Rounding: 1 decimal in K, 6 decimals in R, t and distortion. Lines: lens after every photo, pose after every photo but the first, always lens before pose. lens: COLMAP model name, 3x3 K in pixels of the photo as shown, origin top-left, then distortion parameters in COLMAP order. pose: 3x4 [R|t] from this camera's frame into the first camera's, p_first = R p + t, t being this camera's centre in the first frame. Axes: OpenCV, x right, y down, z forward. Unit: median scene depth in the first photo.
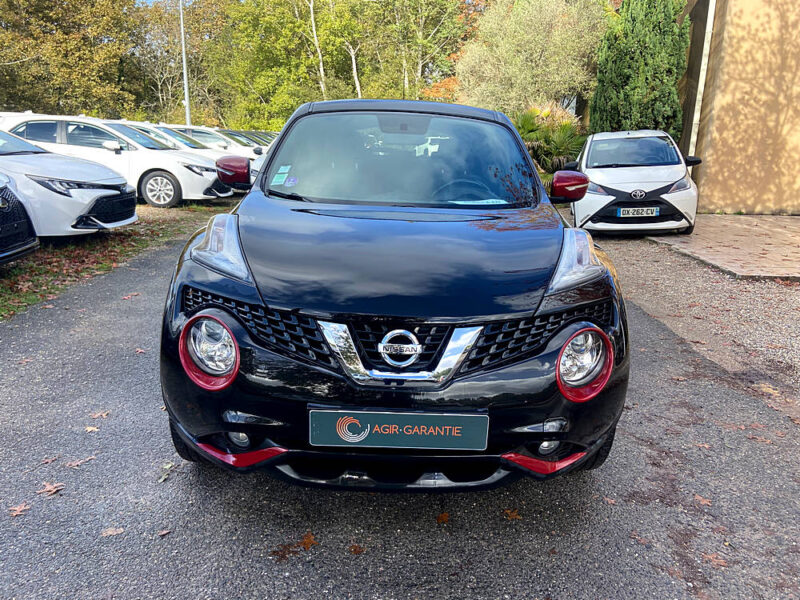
lens RADIAL K [[613.9, 0, 400.0], [0, 613.9, 300.0], [0, 0, 1]] dist [0.059916, -0.055505]
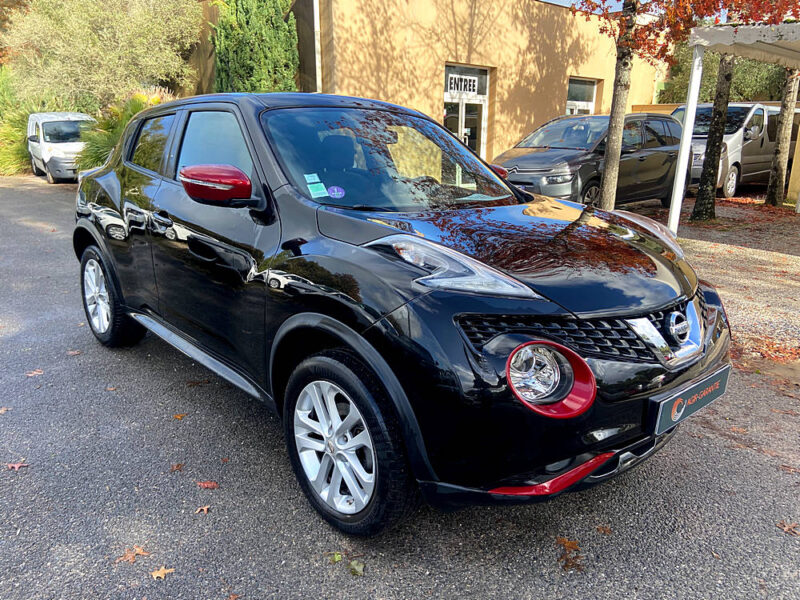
lens RADIAL K [[598.5, 0, 418.8], [0, 598.5, 302.3], [0, 0, 1]] dist [0.144165, -0.154649]
pose [[0.786525, -0.180992, 0.590441, -0.095839], [0.167121, 0.982795, 0.078641, -0.012845], [-0.594516, 0.036822, 0.803240, 0.037271]]
